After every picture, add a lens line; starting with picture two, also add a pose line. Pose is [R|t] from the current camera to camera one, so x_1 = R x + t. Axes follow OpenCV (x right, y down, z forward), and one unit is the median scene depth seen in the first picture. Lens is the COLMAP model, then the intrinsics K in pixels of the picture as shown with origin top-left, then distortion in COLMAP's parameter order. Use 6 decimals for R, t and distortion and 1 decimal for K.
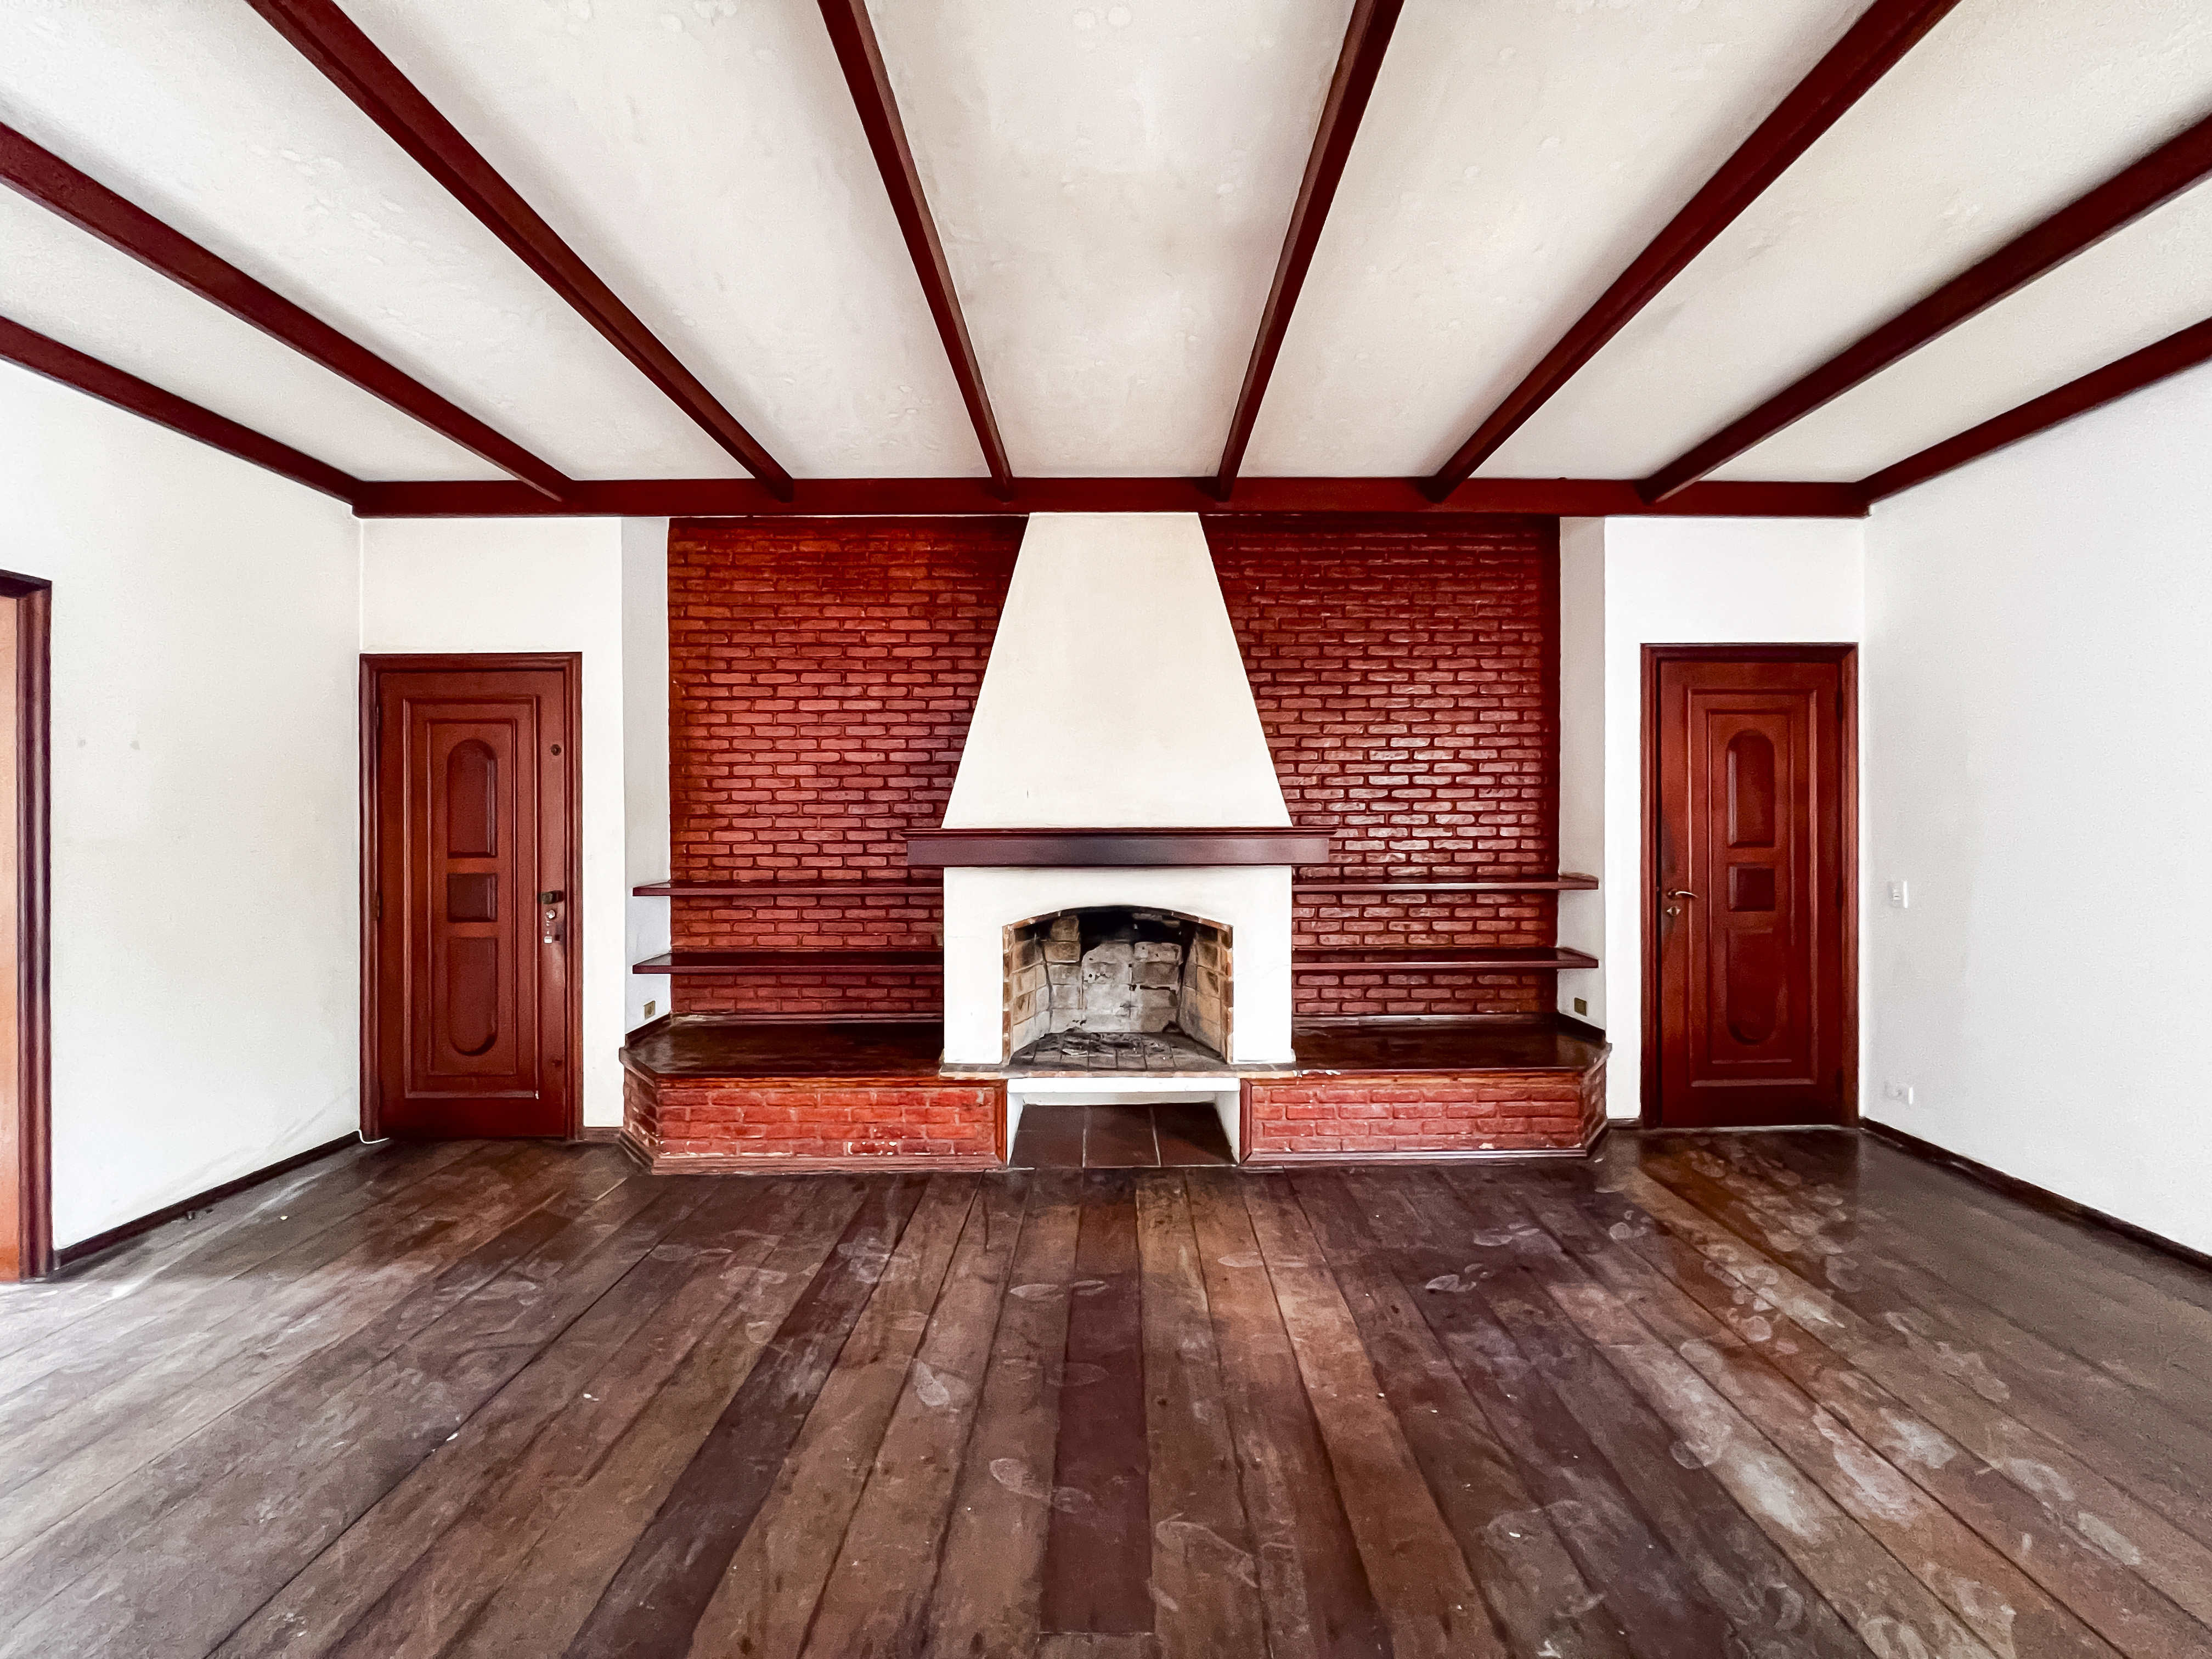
lens RADIAL K [[883.8, 0, 1117.0], [0, 883.8, 801.5], [0, 0, 1]] dist [-0.002309, 0.000955]
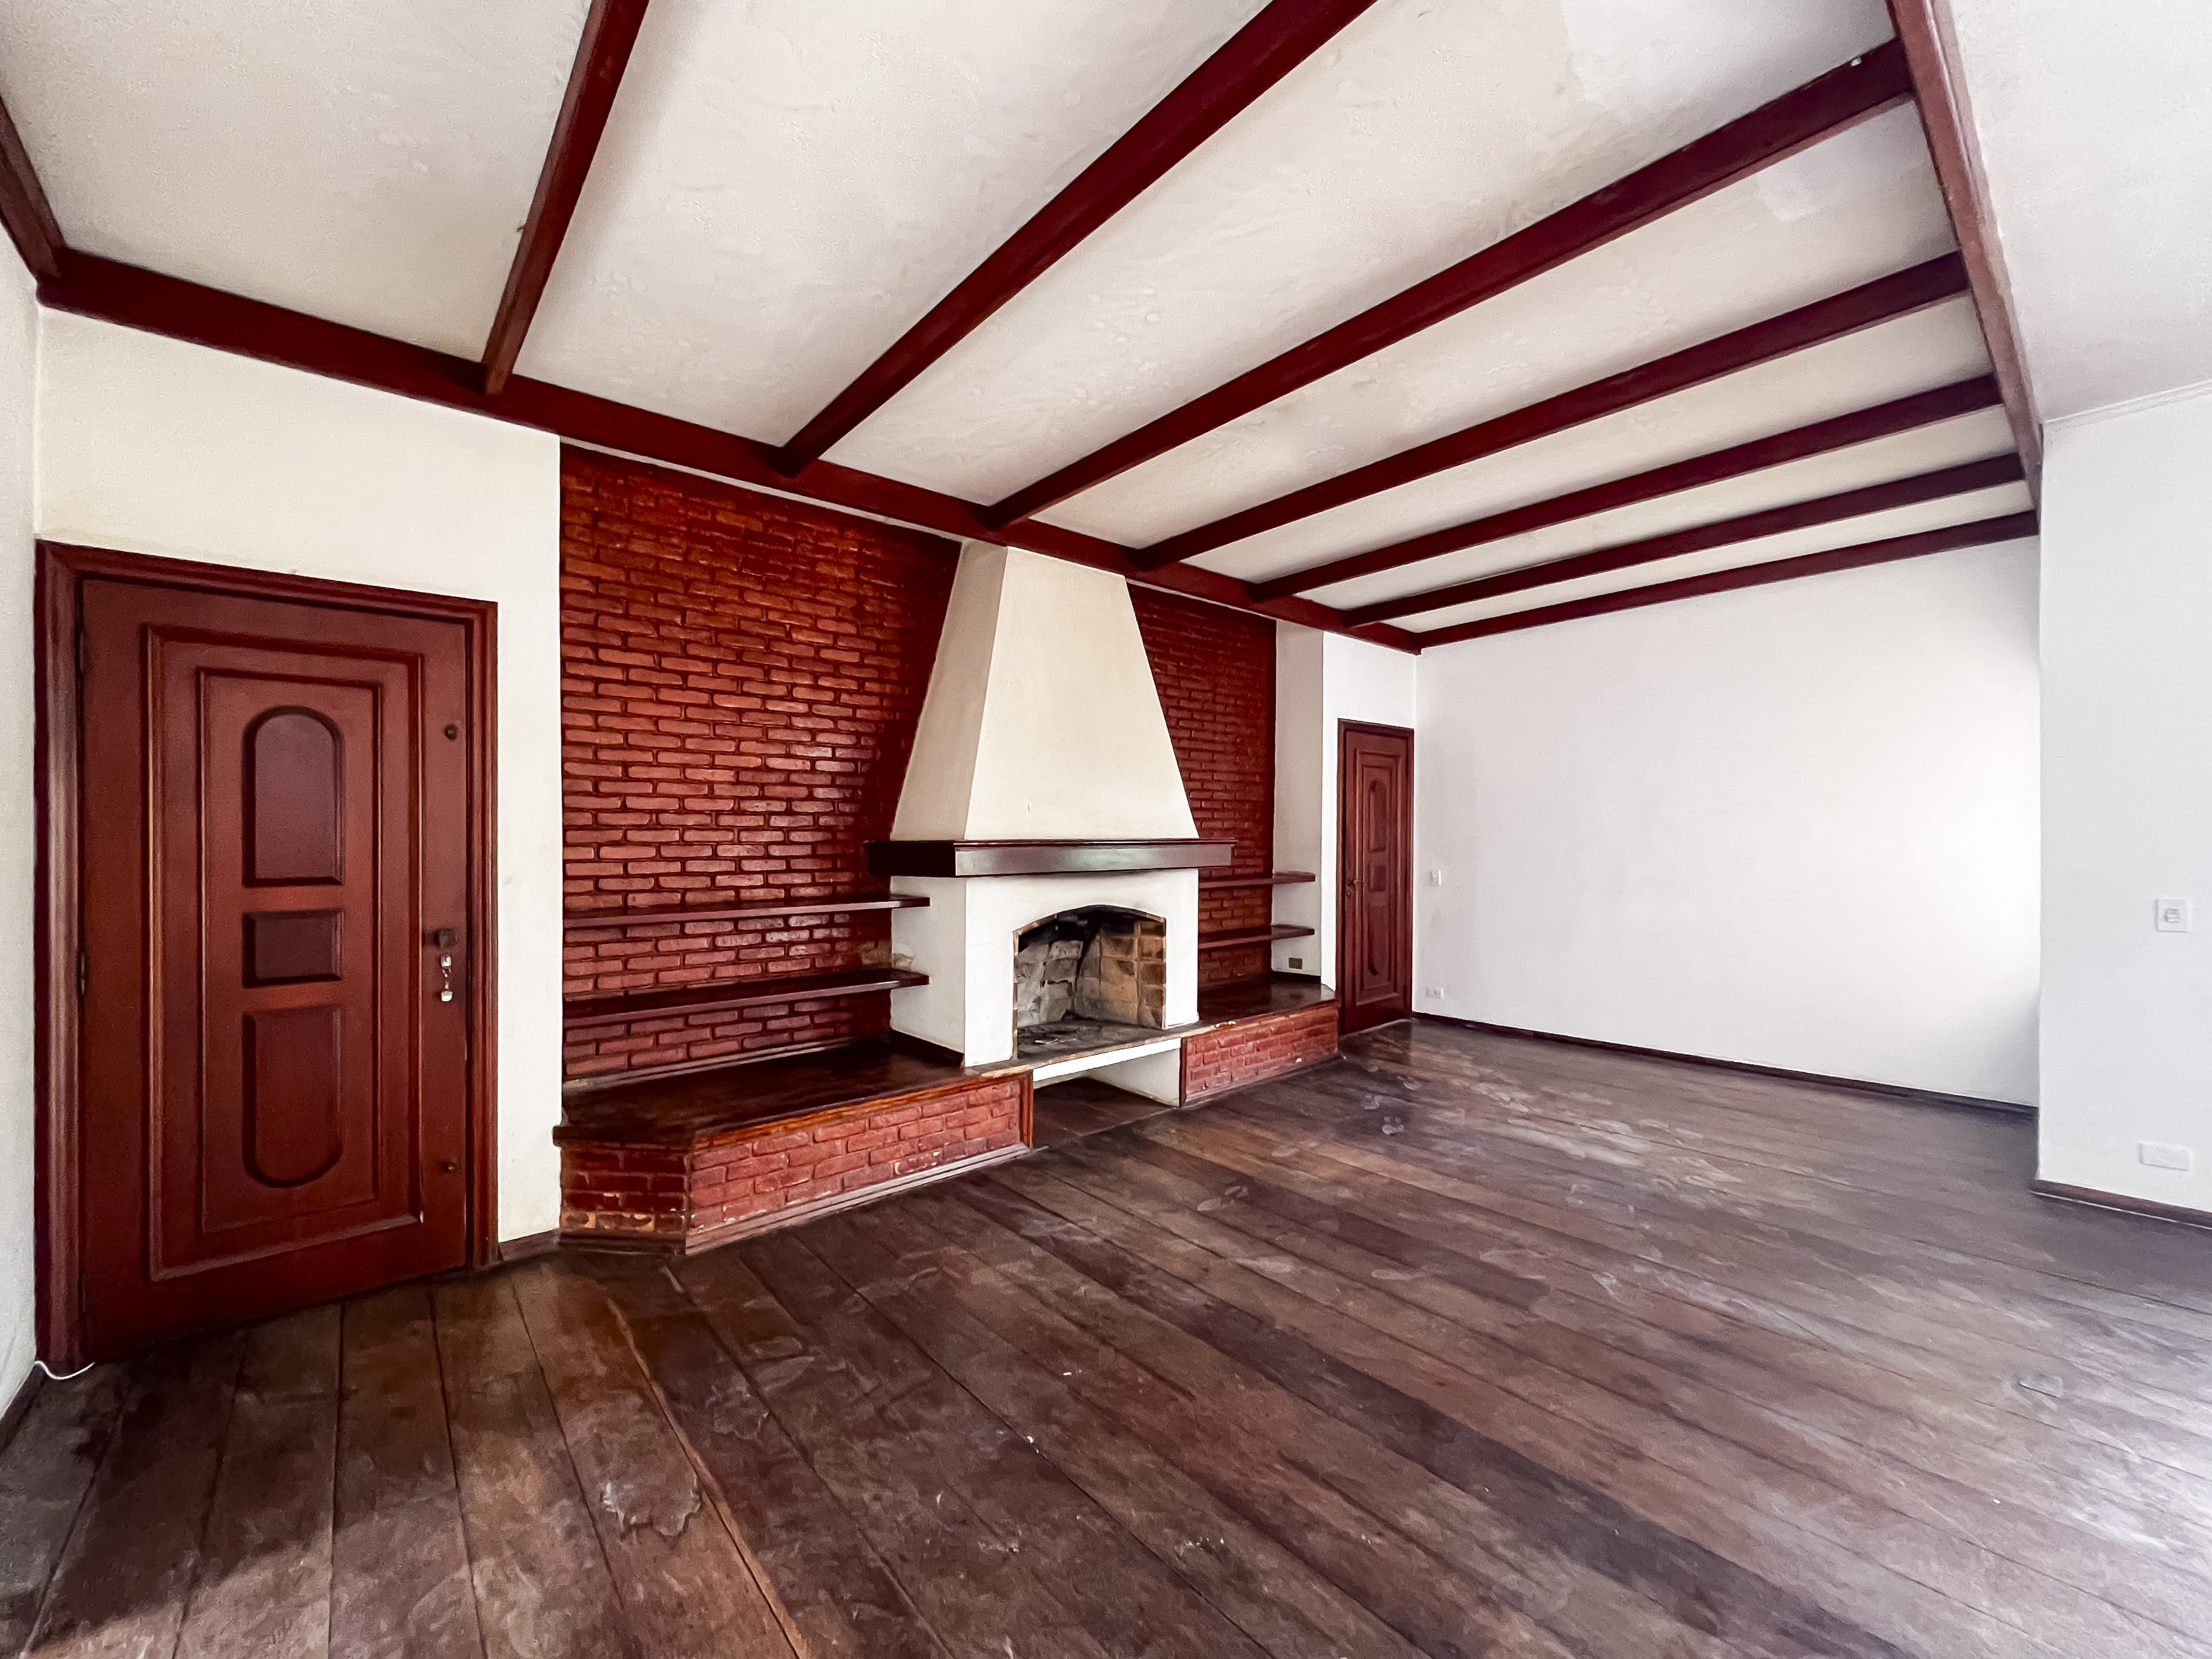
lens RADIAL K [[893.0, 0, 1109.6], [0, 893.0, 830.7], [0, 0, 1]] dist [-0.001800, -0.000083]
pose [[0.754720, 0.006323, 0.656016, -0.709577], [-0.006747, 0.999975, -0.001876, 0.019732], [-0.656012, -0.003010, 0.754744, 0.098920]]
